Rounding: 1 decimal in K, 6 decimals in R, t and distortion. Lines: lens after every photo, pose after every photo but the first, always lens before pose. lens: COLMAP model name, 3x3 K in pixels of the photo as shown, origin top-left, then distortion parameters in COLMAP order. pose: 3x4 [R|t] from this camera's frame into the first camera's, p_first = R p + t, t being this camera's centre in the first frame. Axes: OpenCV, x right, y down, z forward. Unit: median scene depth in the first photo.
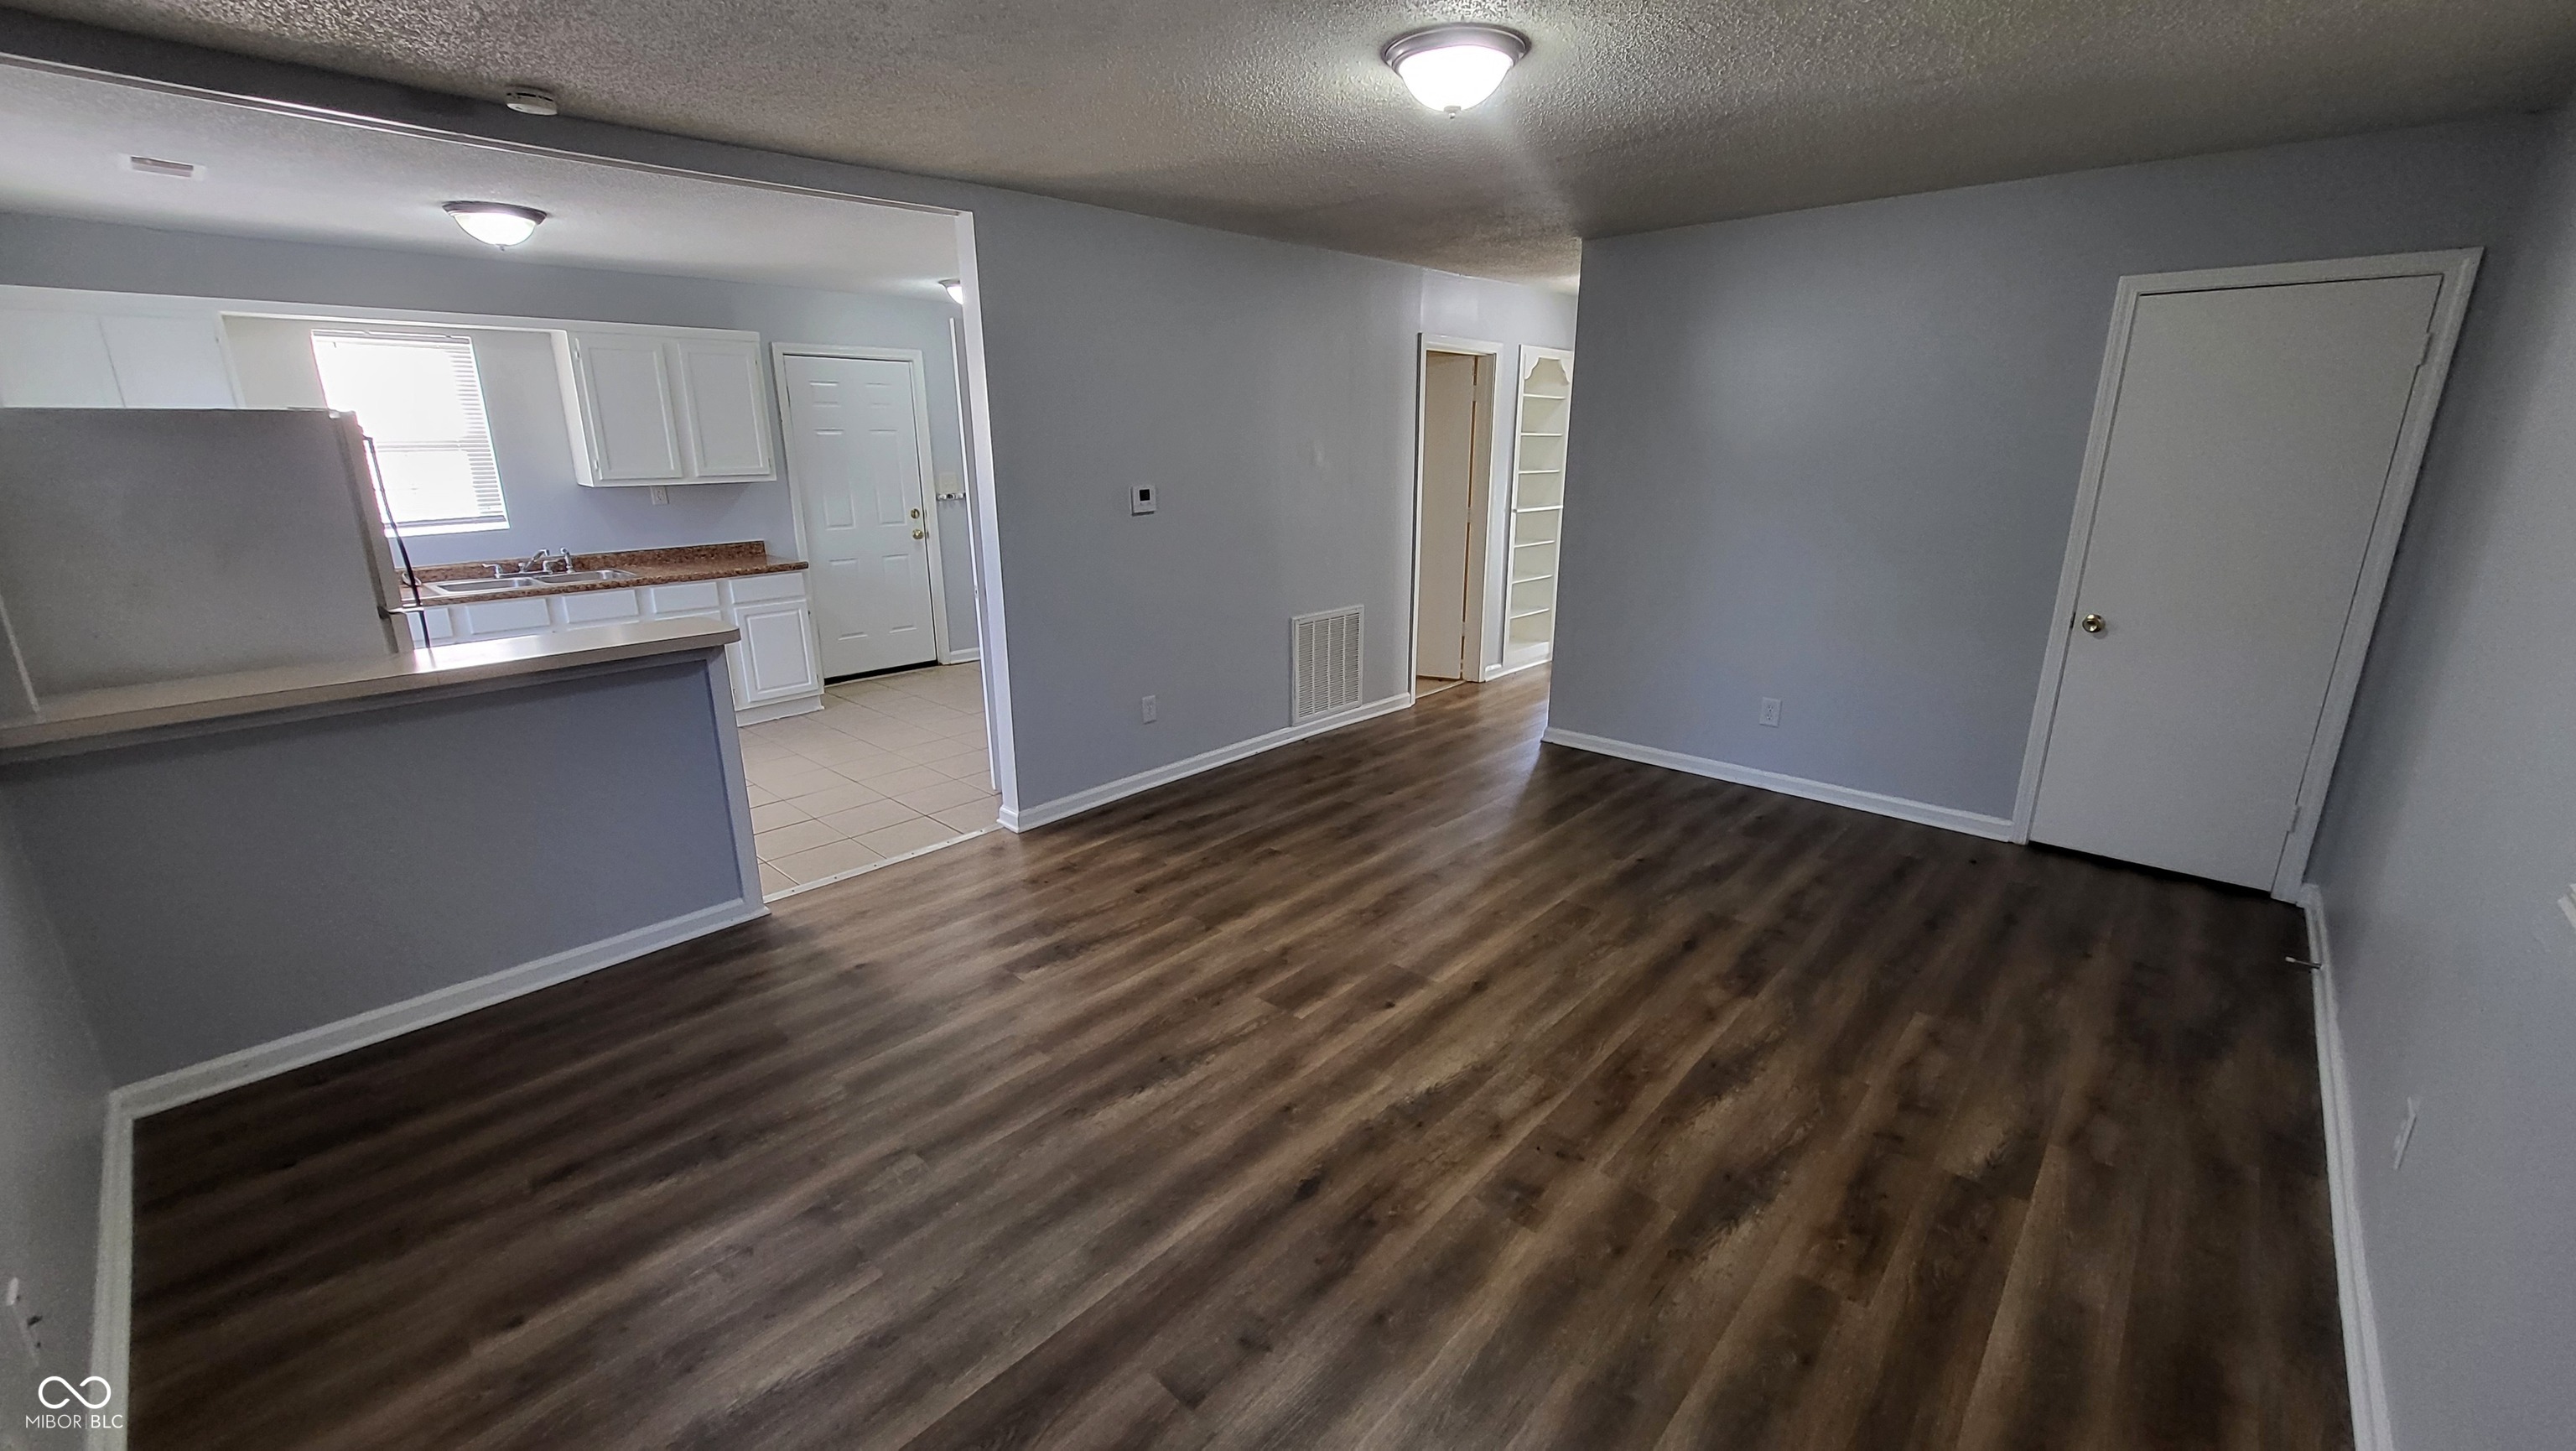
lens RADIAL K [[1015.1, 0, 1289.1], [0, 1015.1, 714.4], [0, 0, 1]] dist [-0.000754, -0.000876]
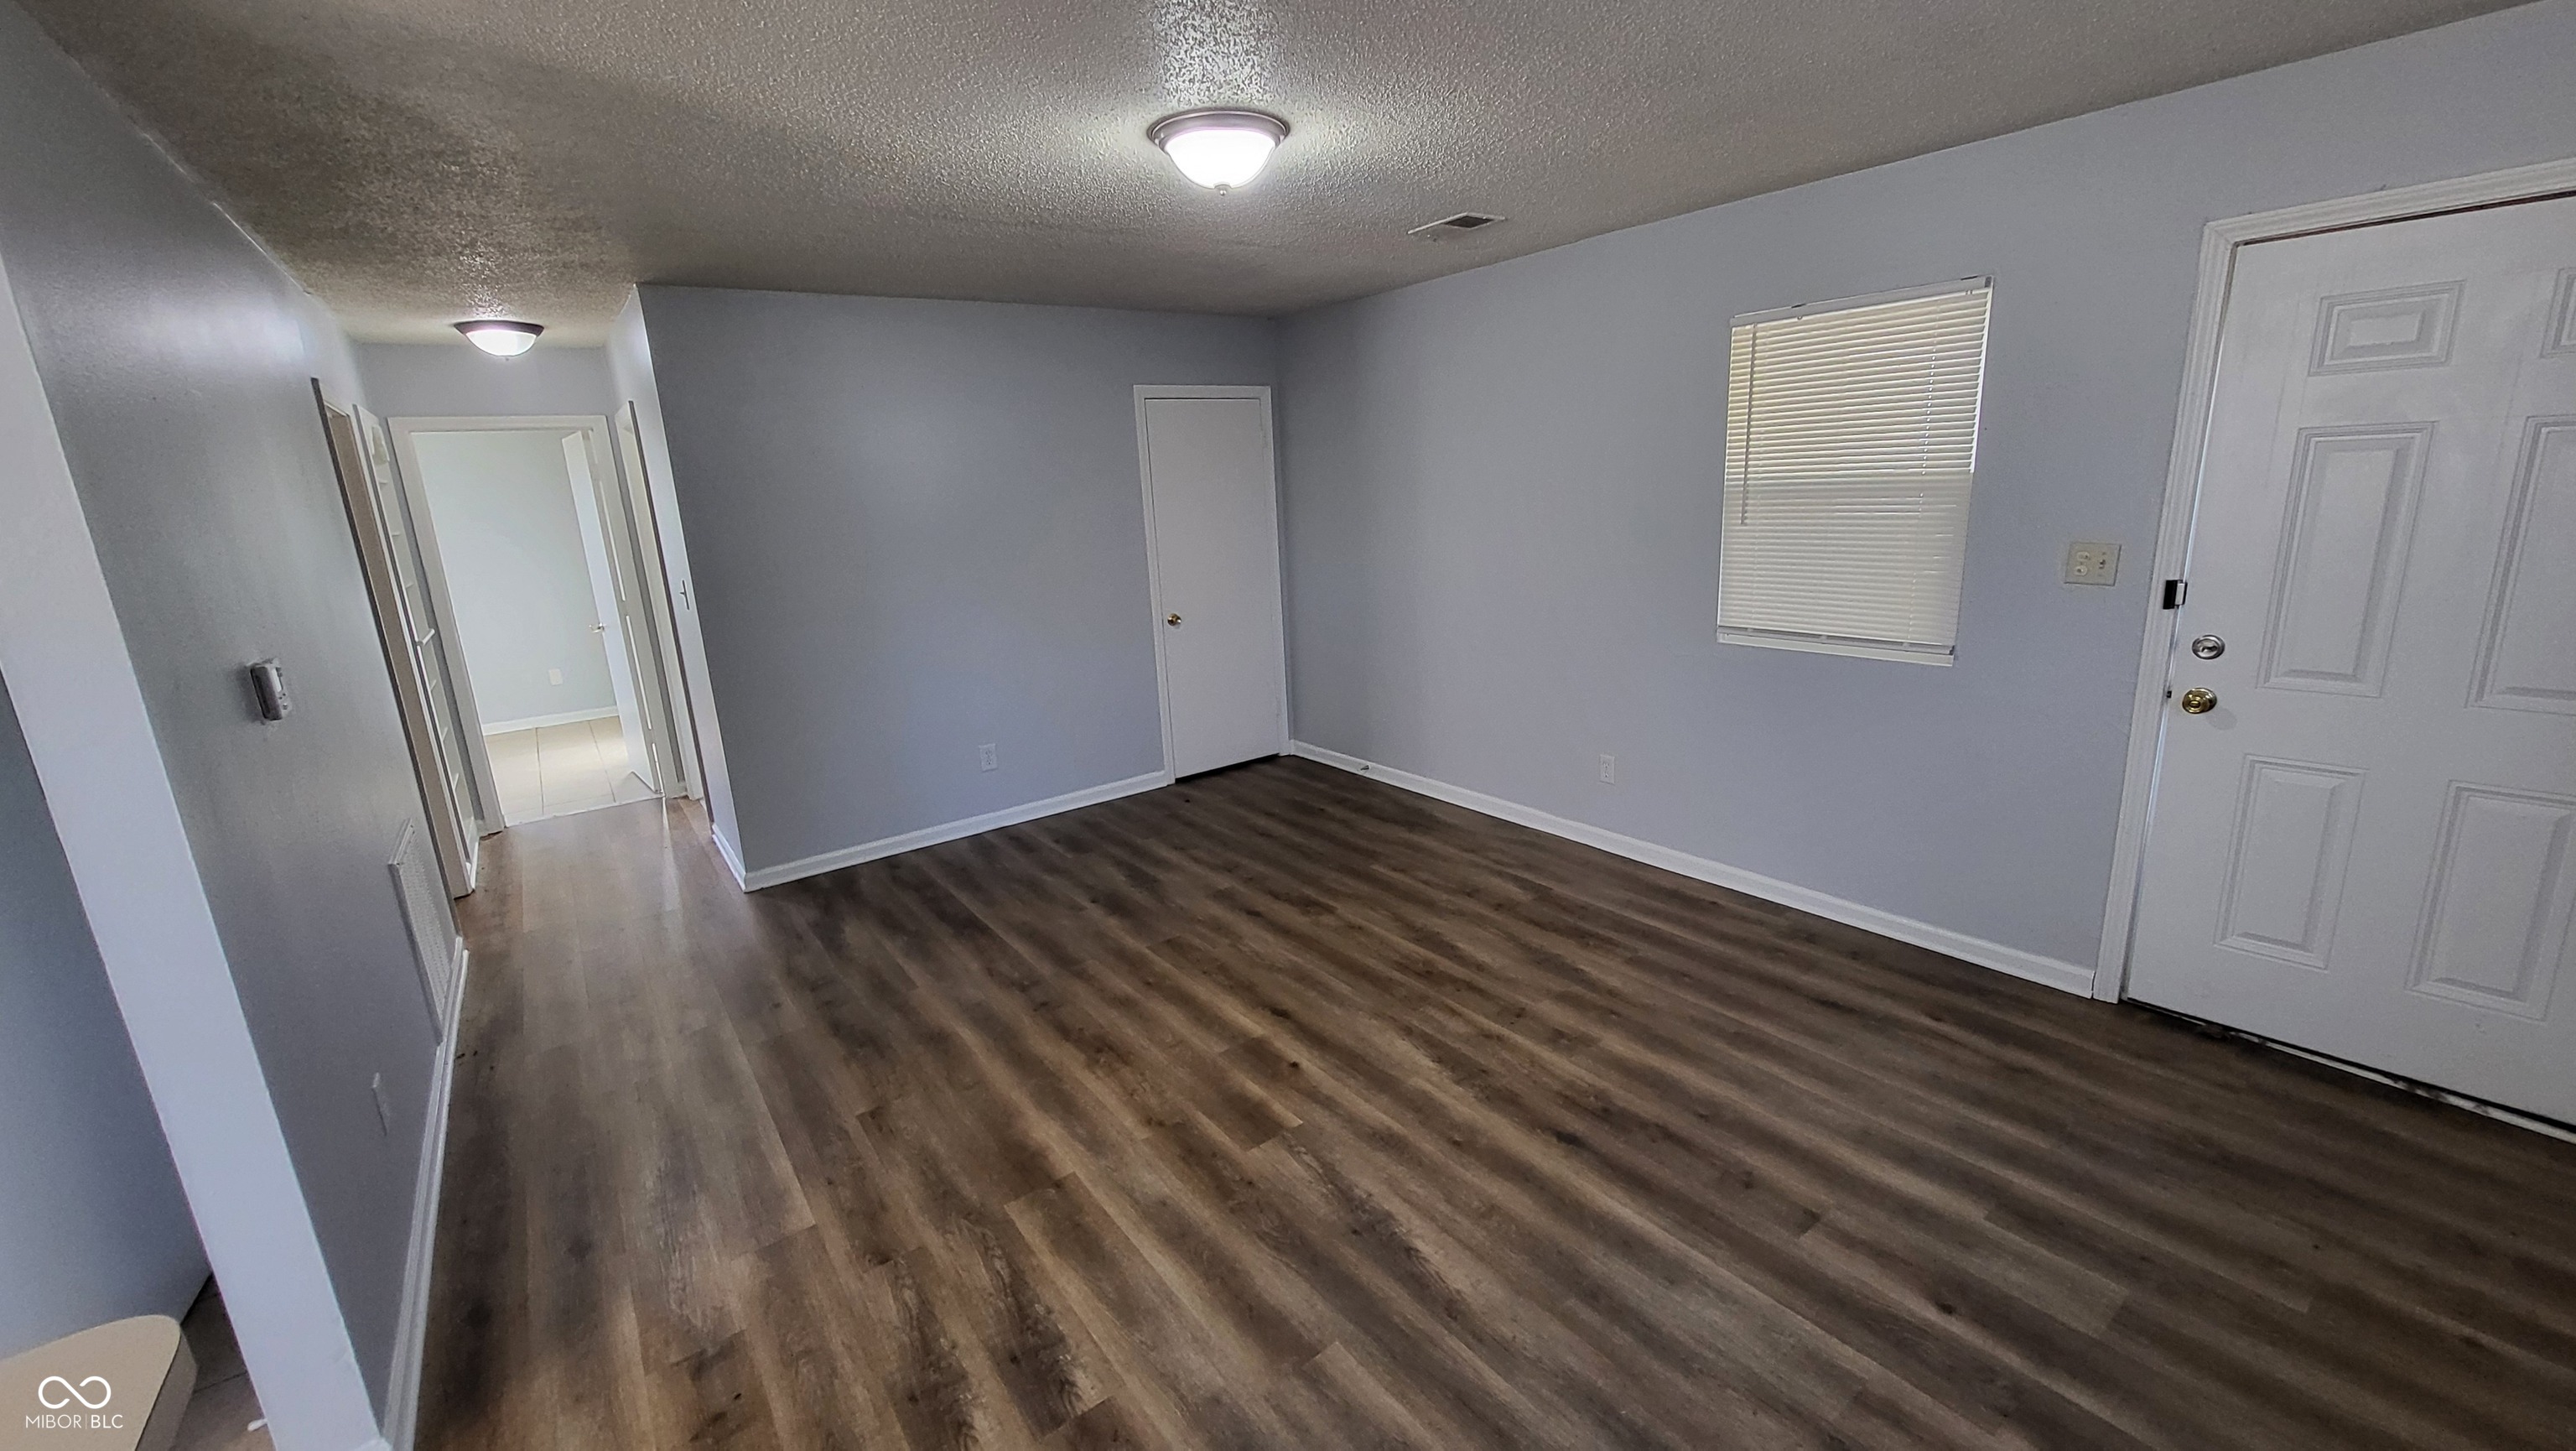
lens RADIAL K [[1015.1, 0, 1294.6], [0, 1015.1, 718.3], [0, 0, 1]] dist [-0.000754, -0.000876]
pose [[0.184648, -0.238768, 0.953360, -0.772528], [0.311830, 0.934151, 0.173561, -0.203521], [-0.932023, 0.265238, 0.246944, 0.673807]]
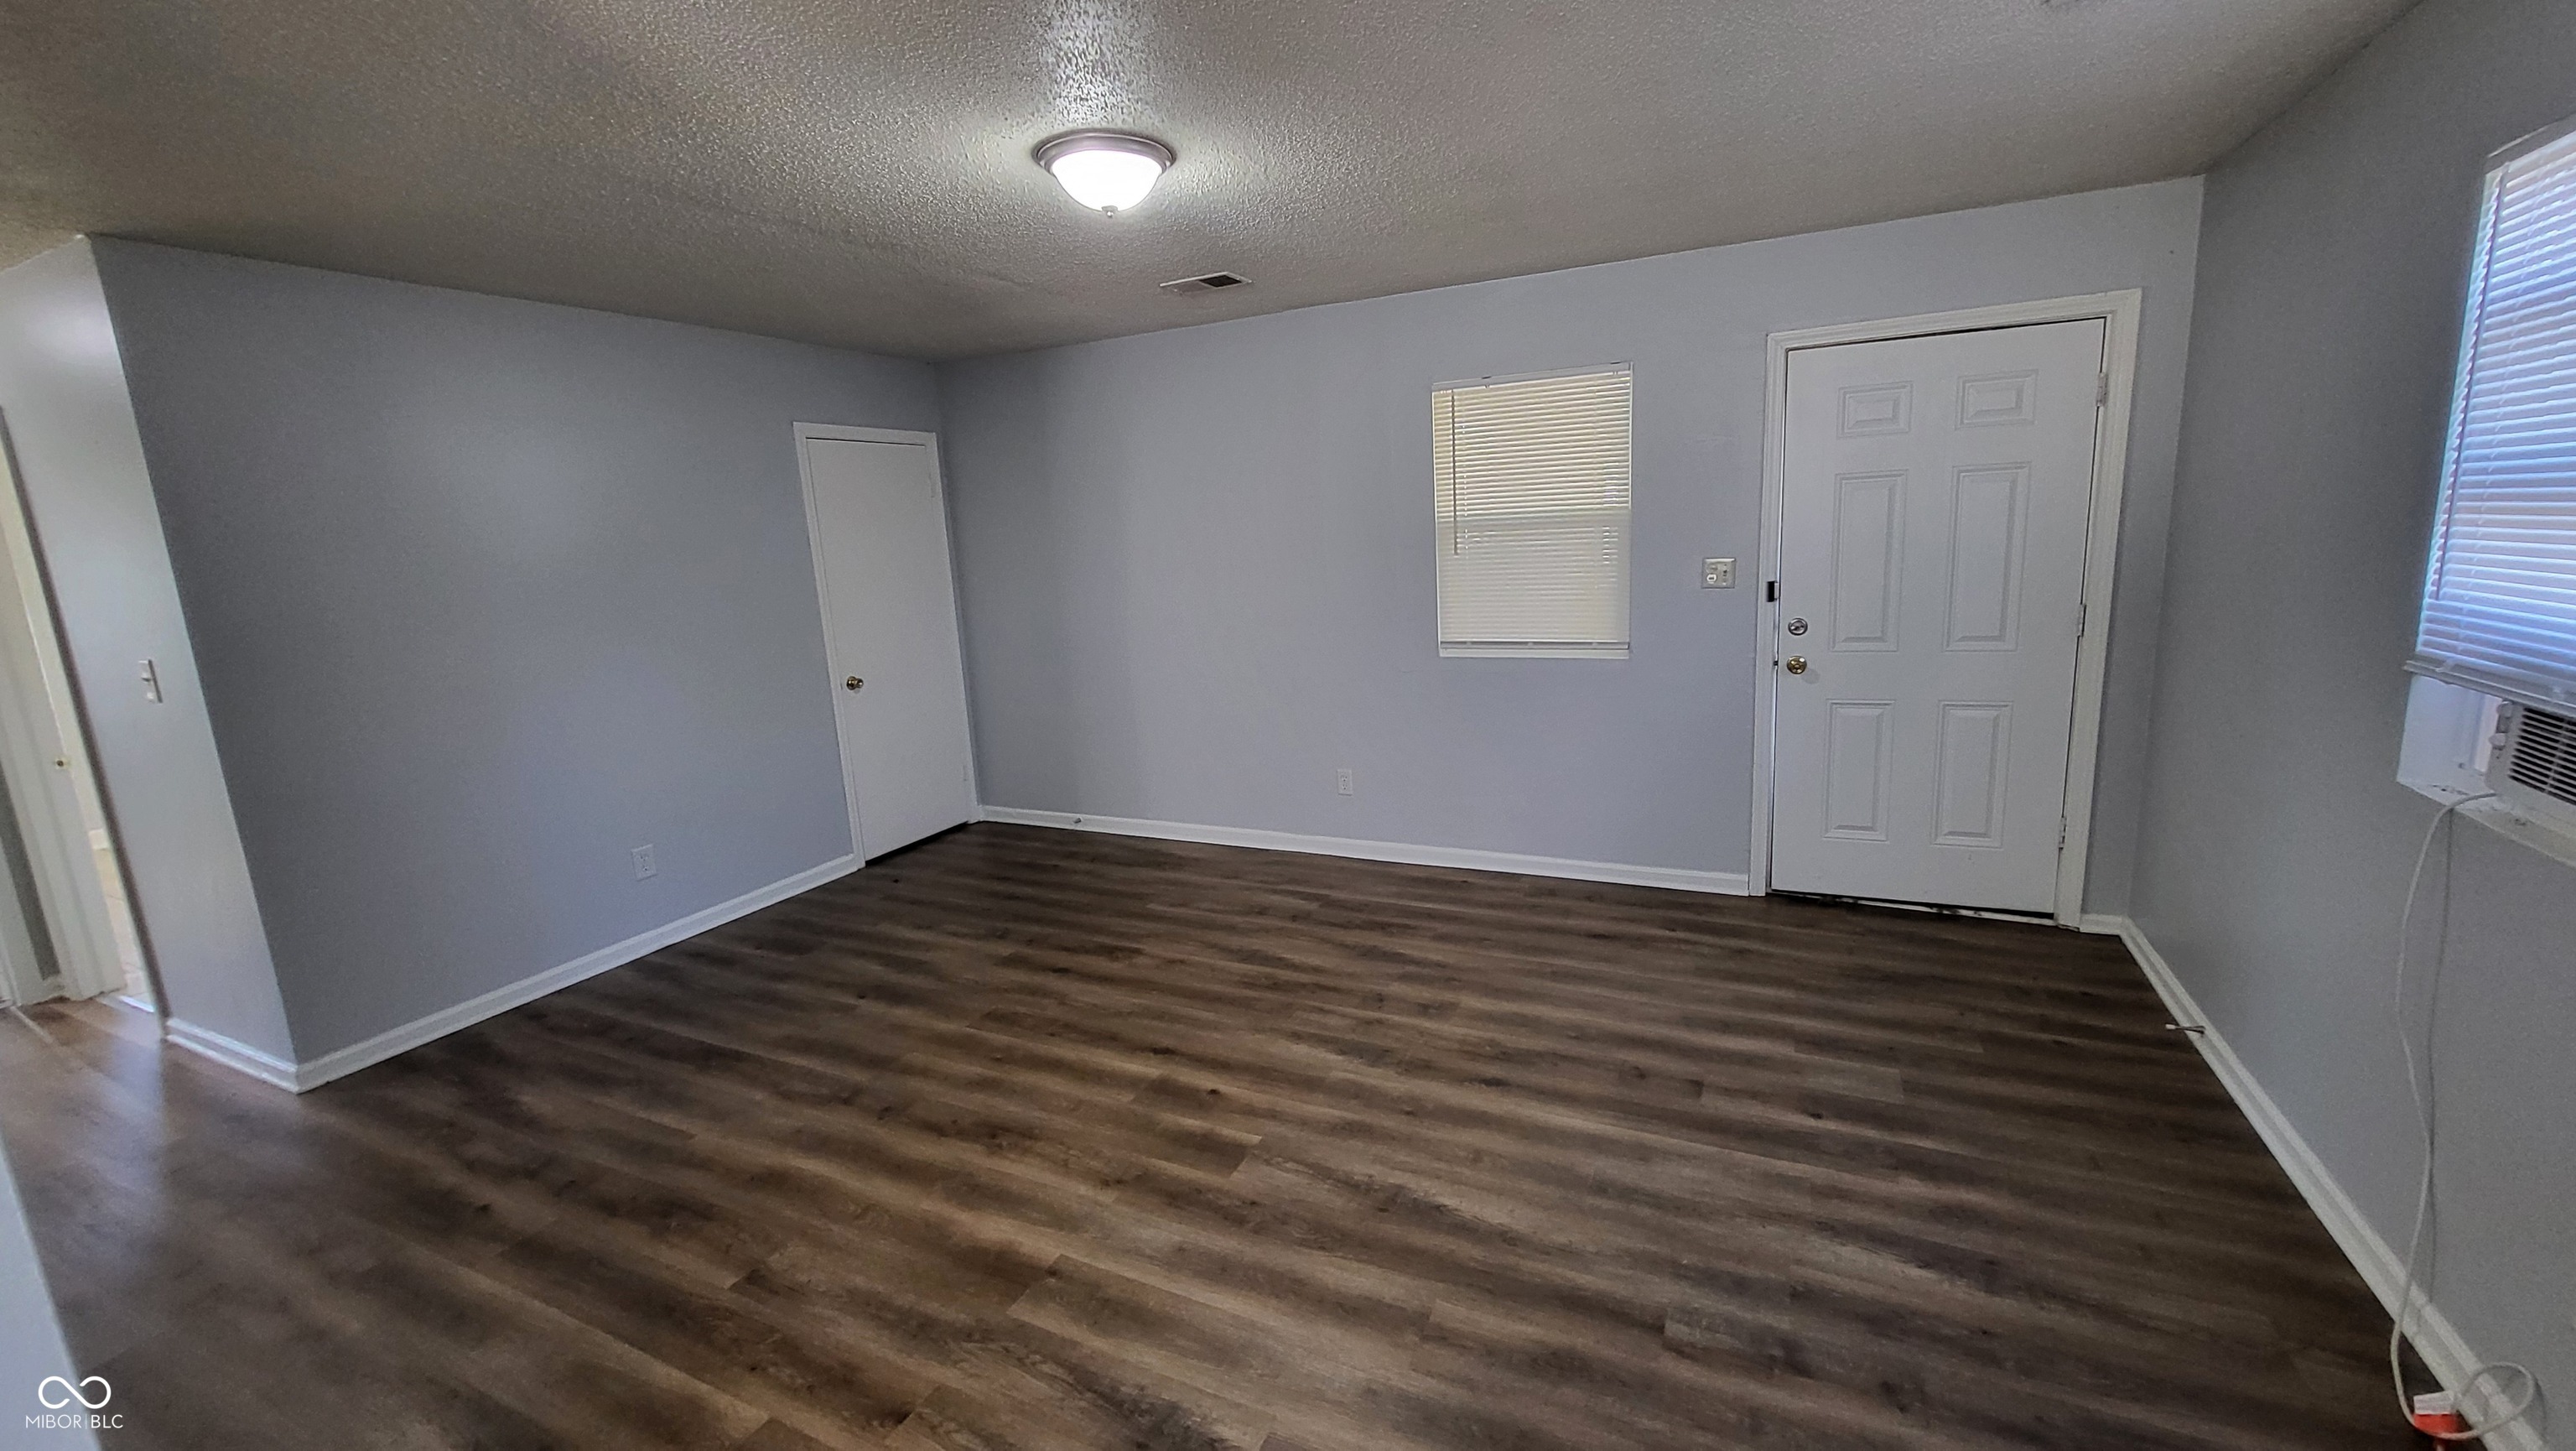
lens RADIAL K [[1015.1, 0, 1292.3], [0, 1015.1, 718.1], [0, 0, 1]] dist [-0.000754, -0.000876]
pose [[-0.290120, -0.164292, 0.942782, -0.788691], [0.306198, 0.917429, 0.254099, -0.268744], [-0.906682, 0.362398, -0.215859, 1.023819]]
